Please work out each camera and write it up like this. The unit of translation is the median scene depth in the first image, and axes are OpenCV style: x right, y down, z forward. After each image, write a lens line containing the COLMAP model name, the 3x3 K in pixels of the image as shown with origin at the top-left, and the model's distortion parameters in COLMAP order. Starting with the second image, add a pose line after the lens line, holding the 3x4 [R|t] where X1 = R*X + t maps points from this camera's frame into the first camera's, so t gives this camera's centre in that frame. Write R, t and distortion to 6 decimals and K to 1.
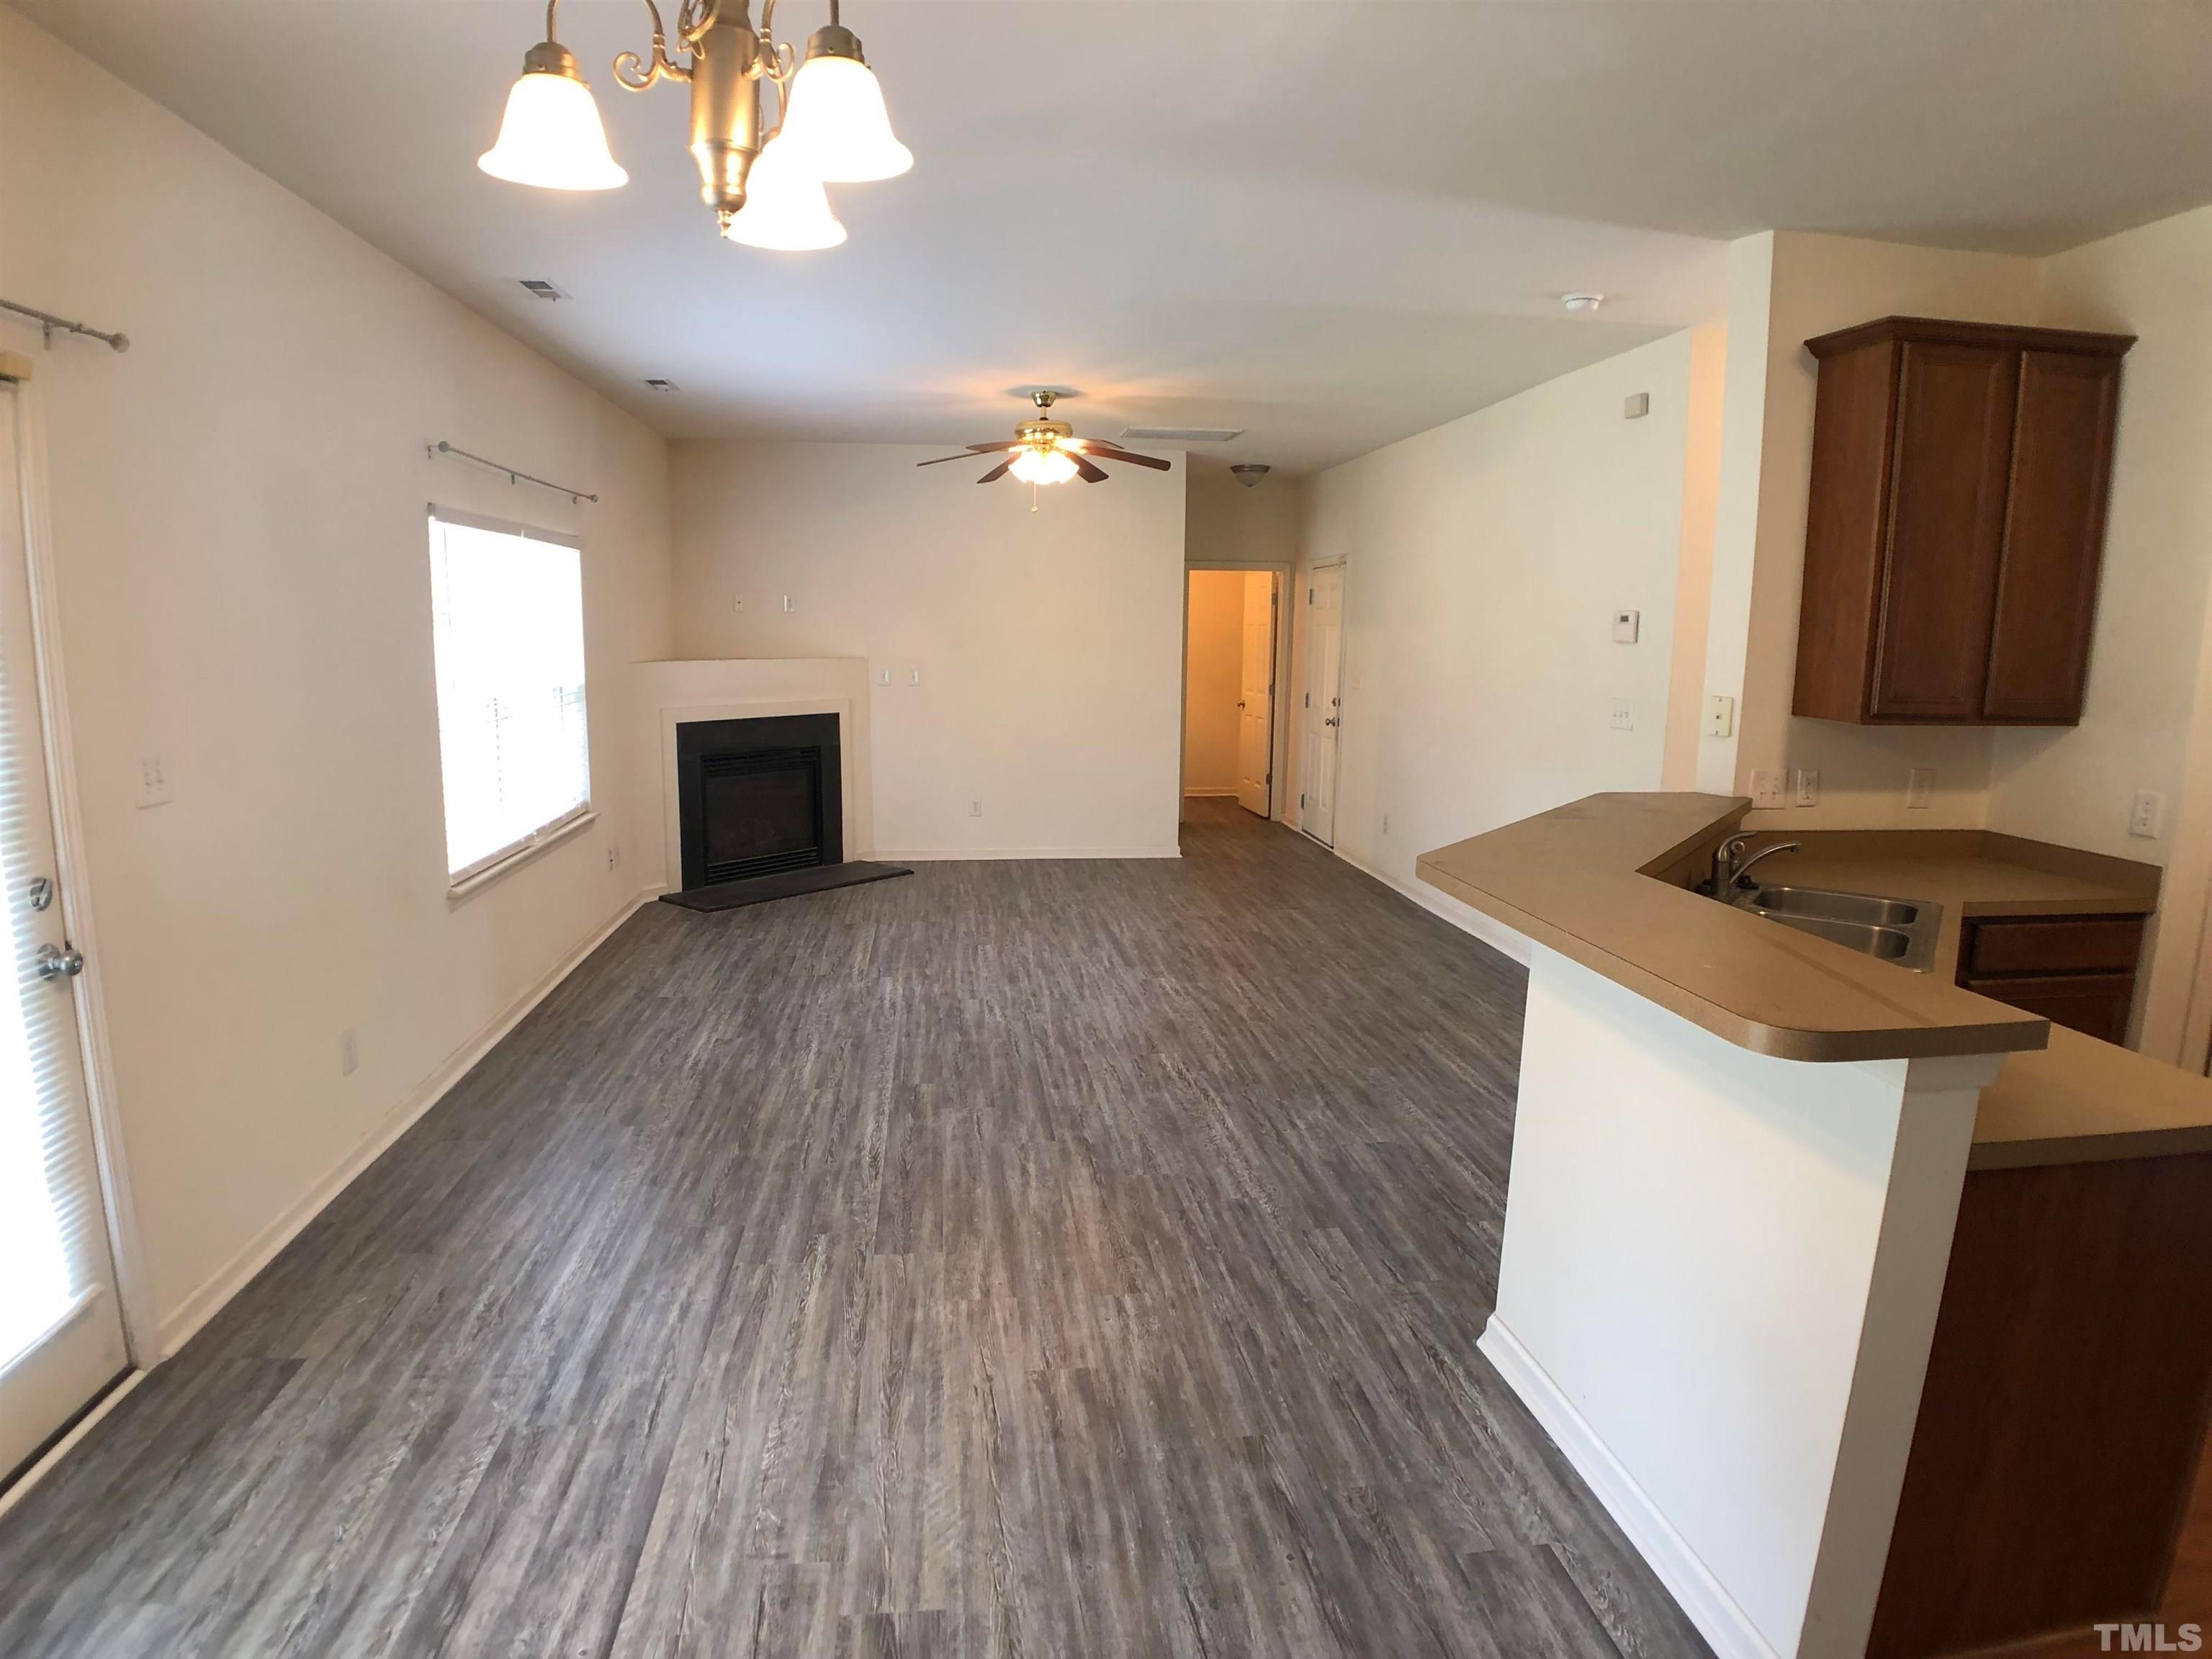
lens RADIAL K [[1239.0, 0, 1105.2], [0, 1239.0, 822.9], [0, 0, 1]] dist [-0.099017, 0.019434]
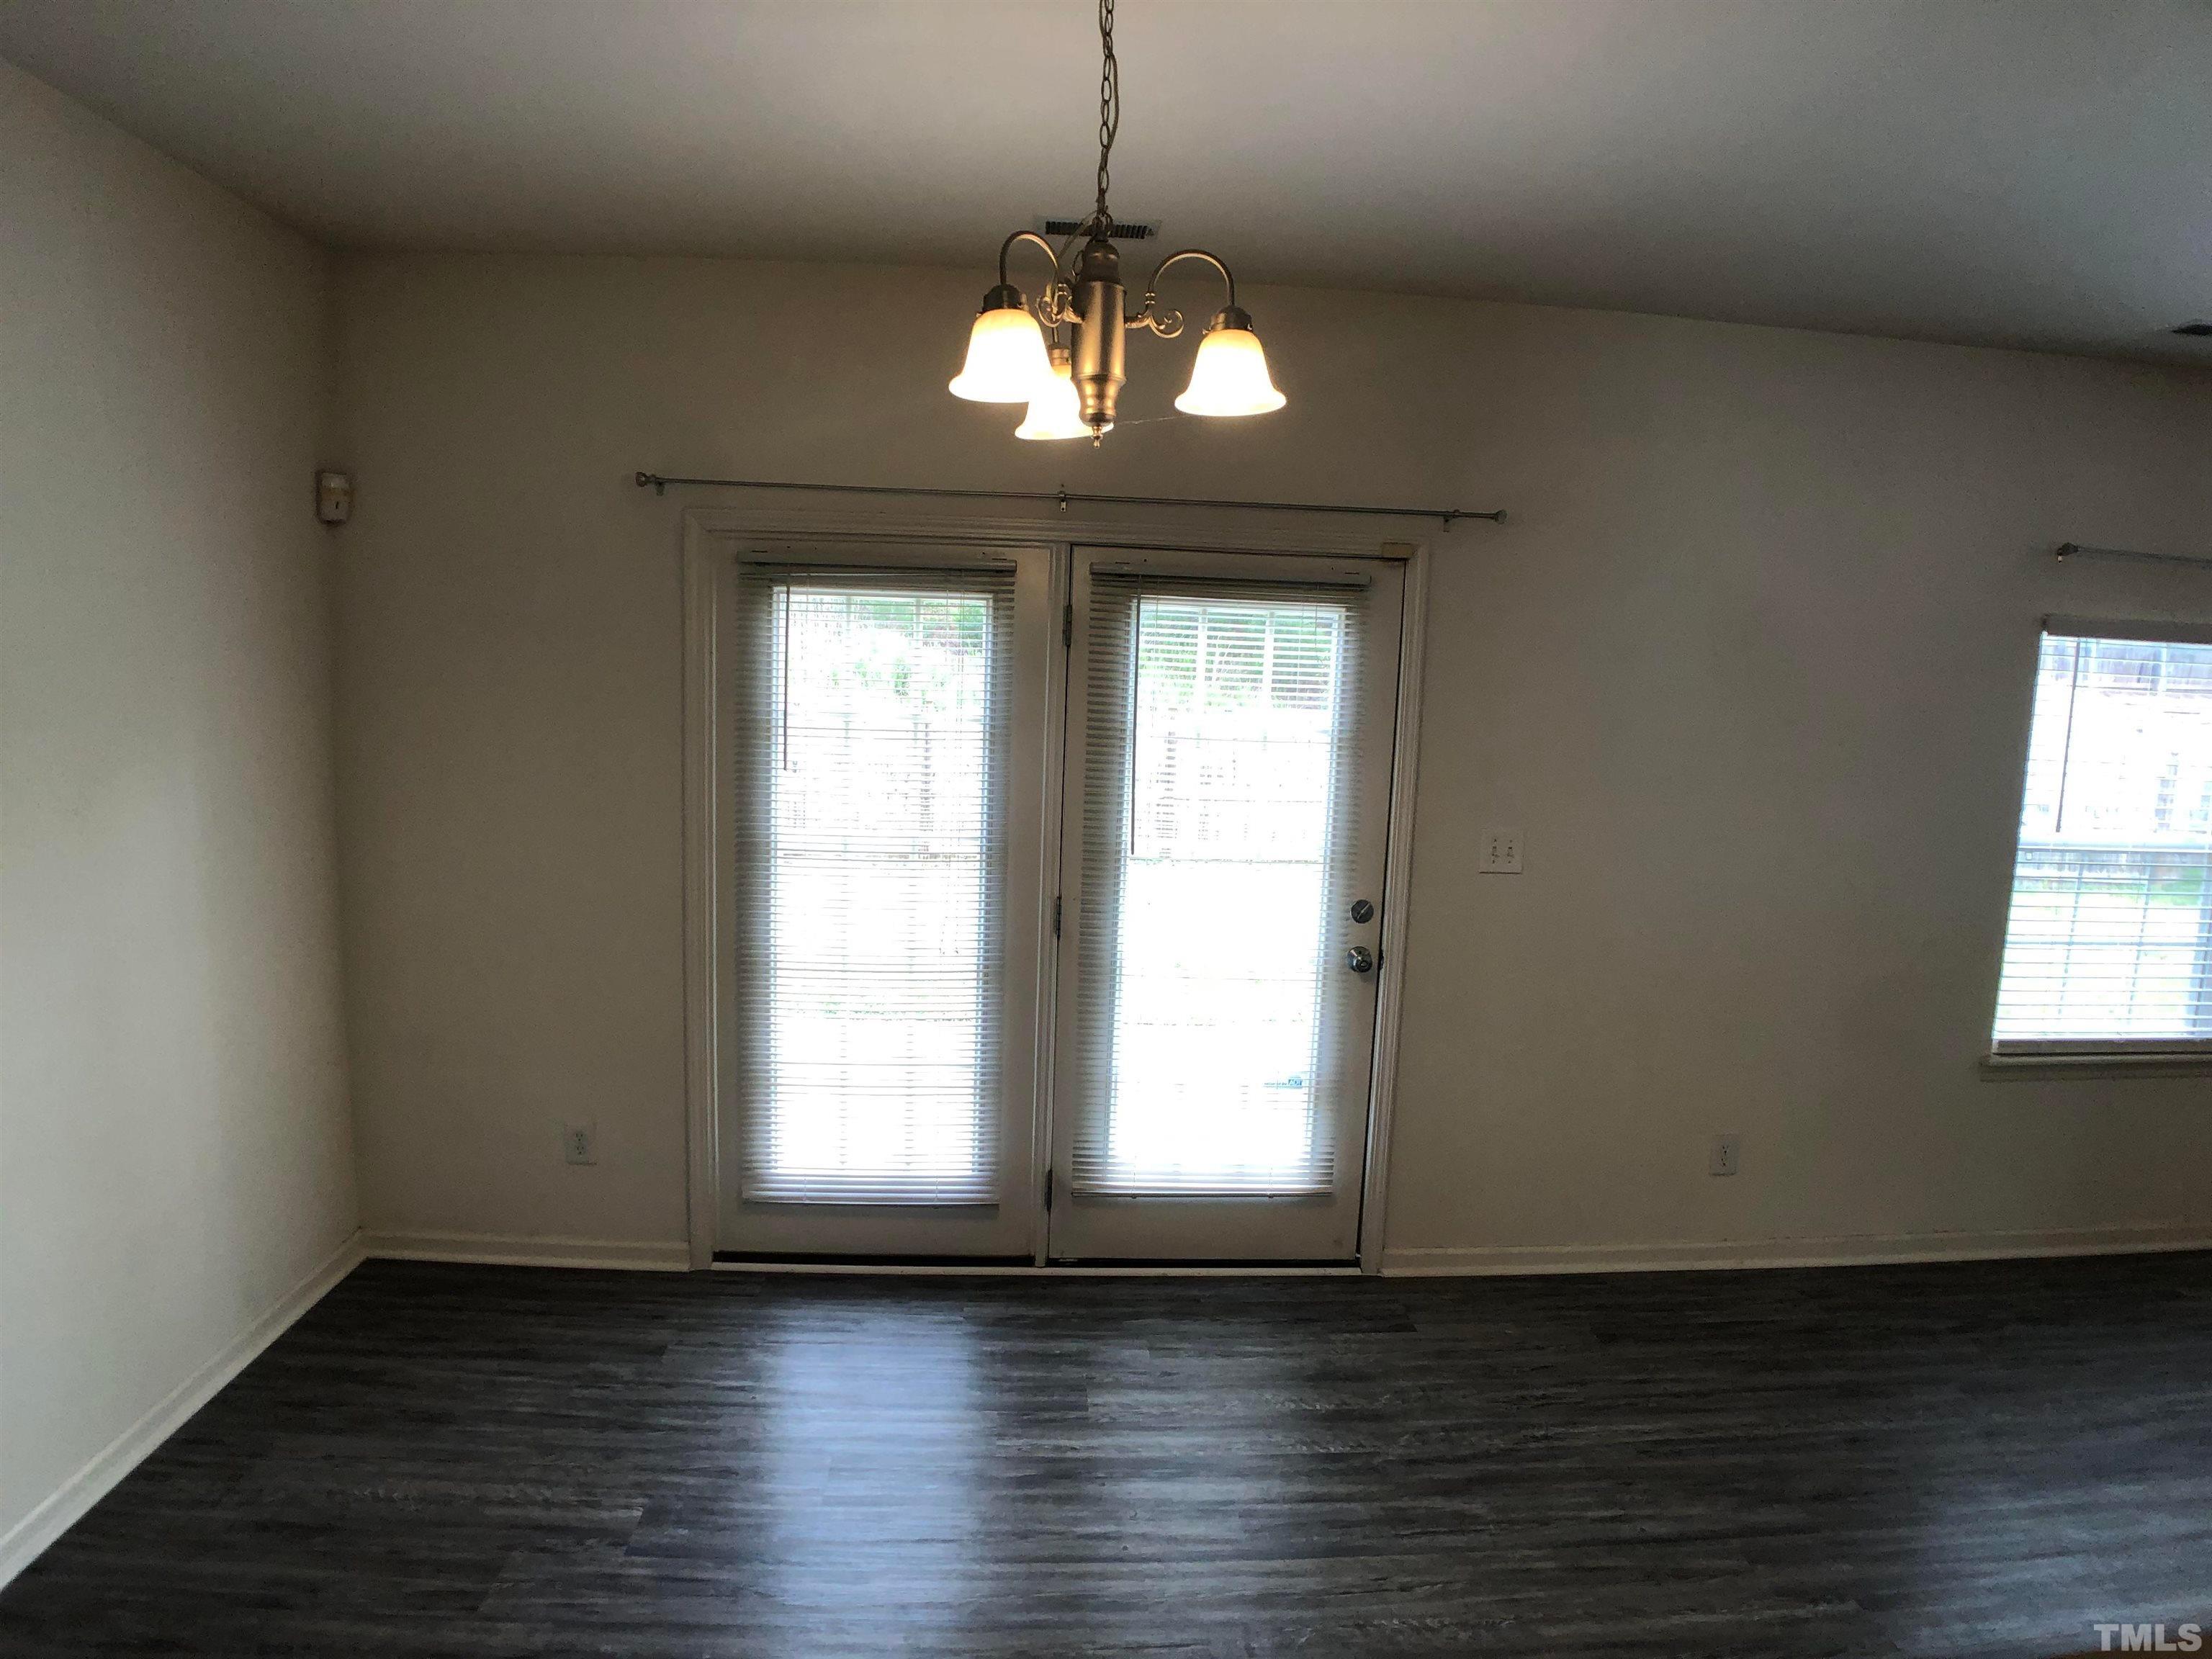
lens RADIAL K [[1239.0, 0, 1105.2], [0, 1239.0, 822.9], [0, 0, 1]] dist [-0.099017, 0.019434]
pose [[-0.065180, 0.084350, -0.994302, 0.243368], [-0.190049, 0.977133, 0.095352, -0.051457], [0.979609, 0.195181, -0.047659, 0.287494]]
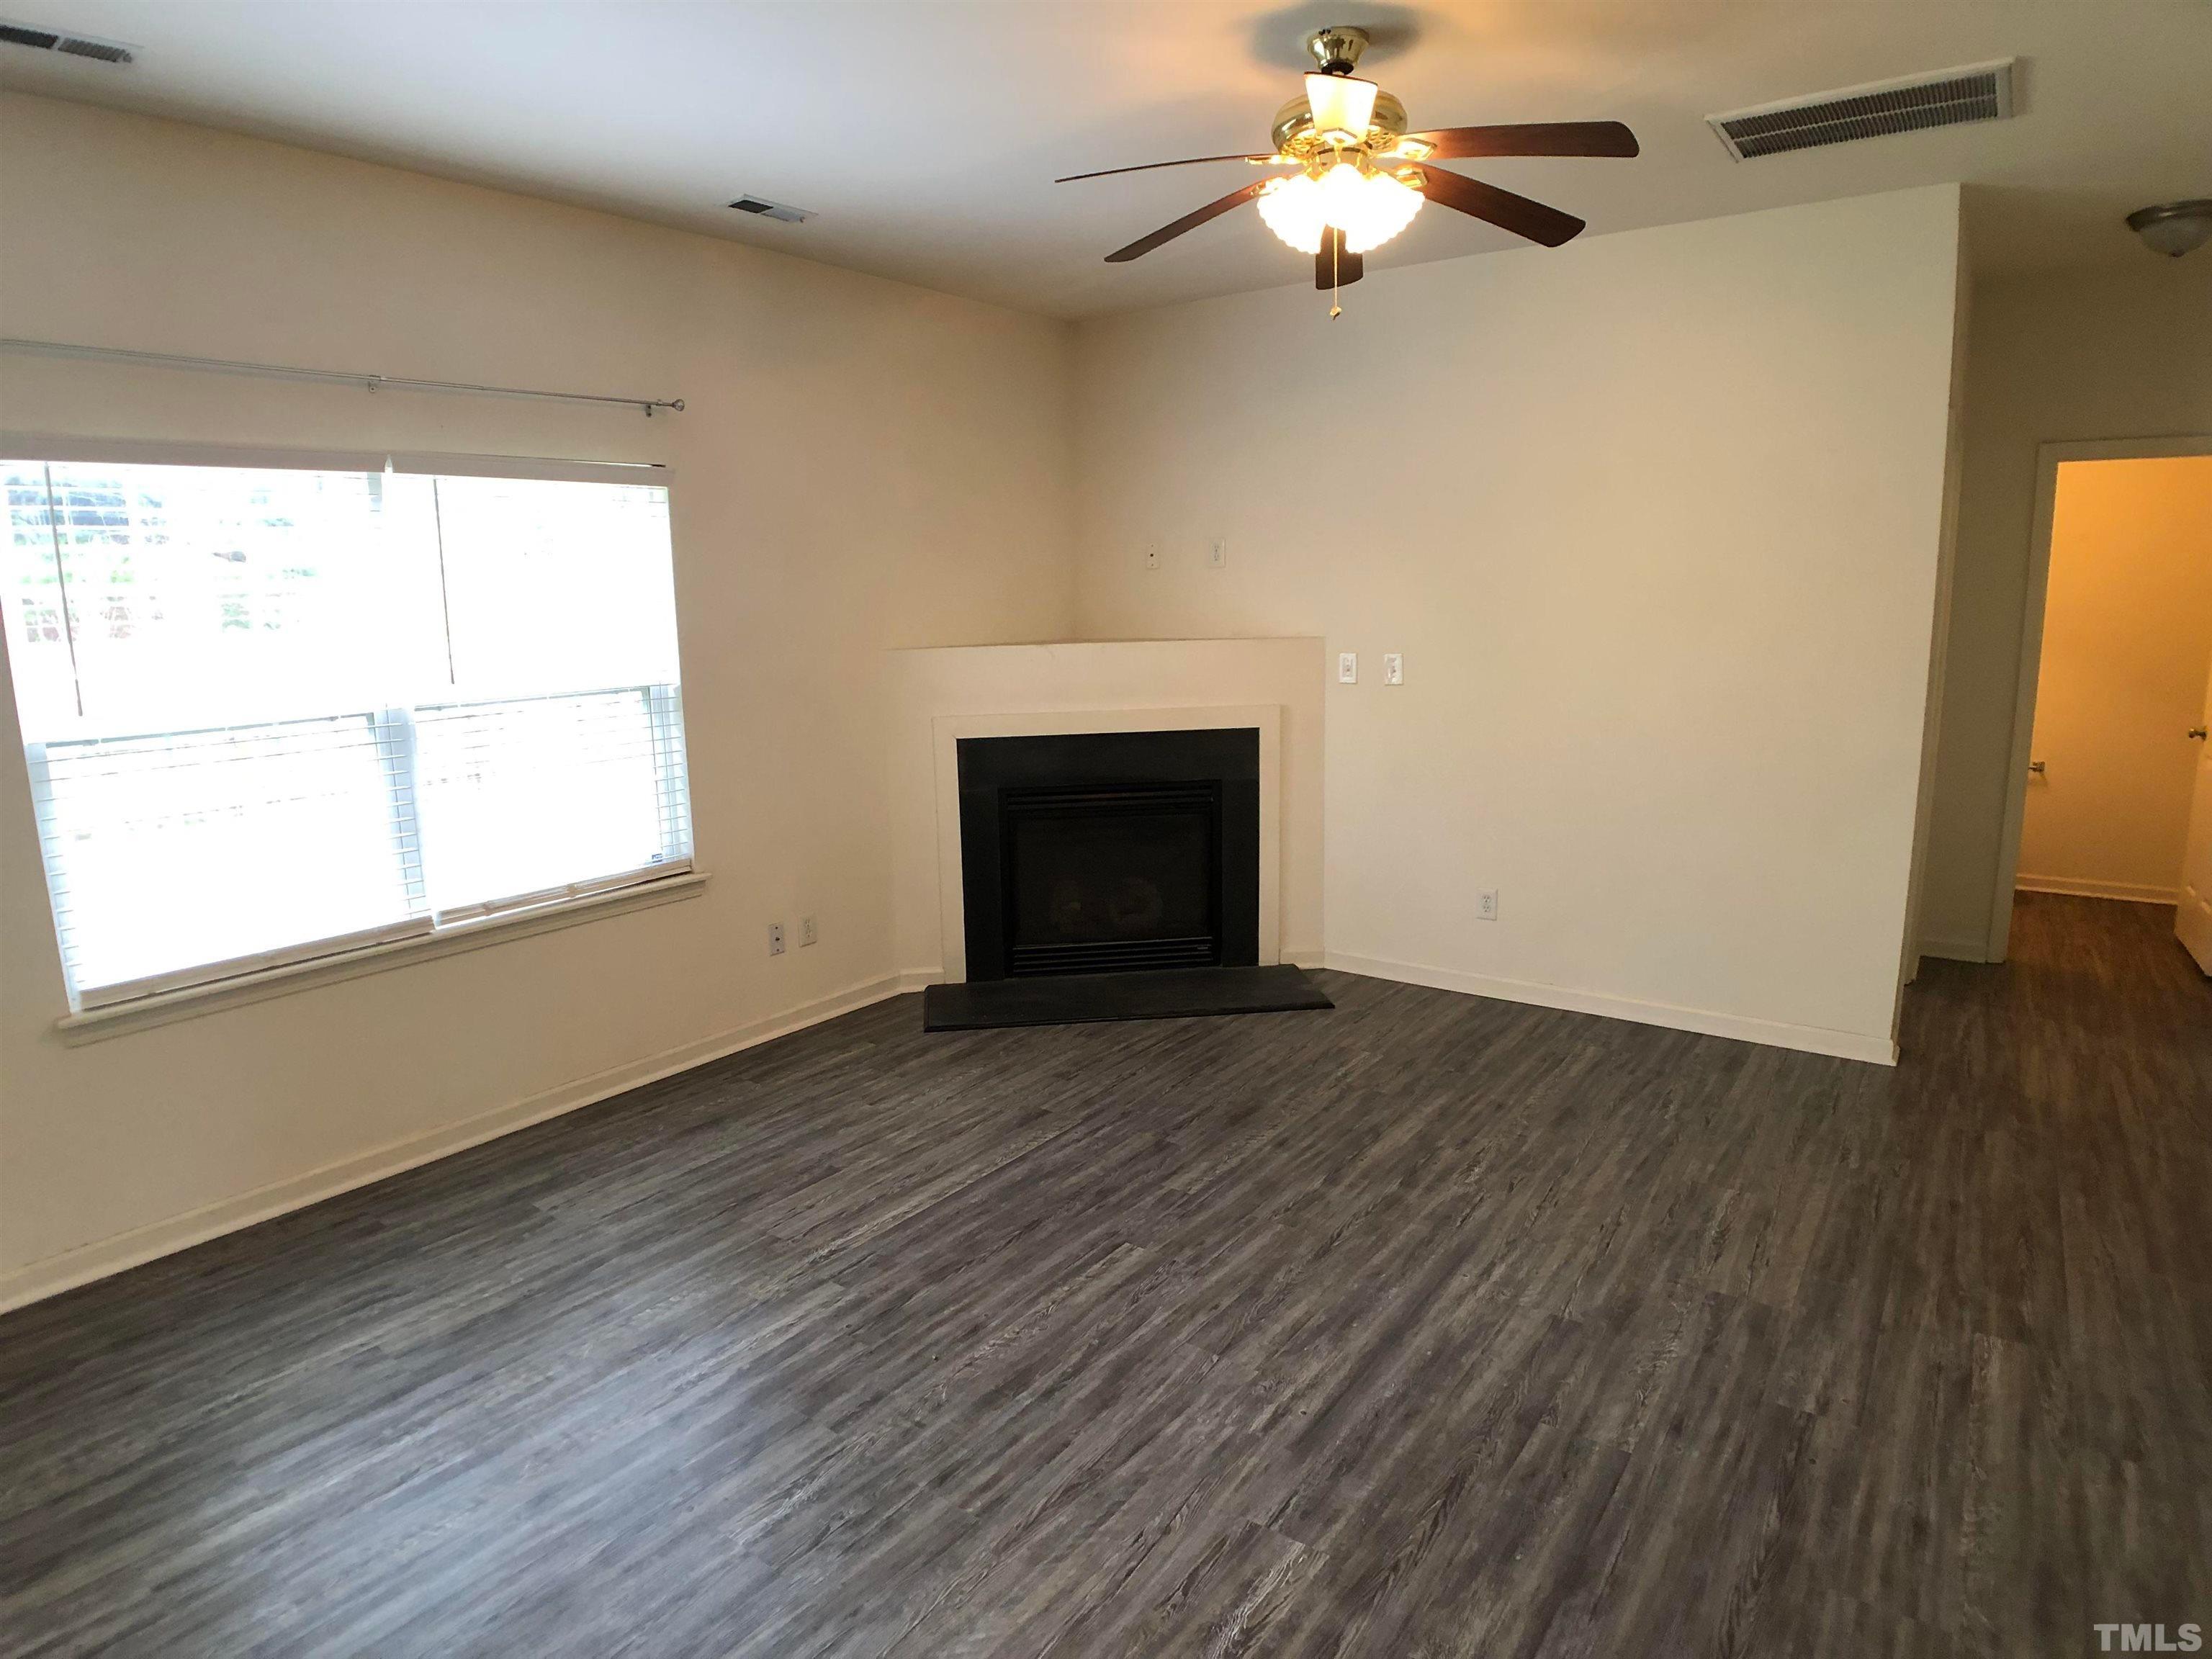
lens RADIAL K [[1239.0, 0, 1105.2], [0, 1239.0, 822.9], [0, 0, 1]] dist [-0.099017, 0.019434]
pose [[0.712806, 0.101718, -0.693946, 0.227720], [-0.081436, 0.994738, 0.062158, -0.103801], [0.696617, 0.012205, 0.717339, 0.701290]]
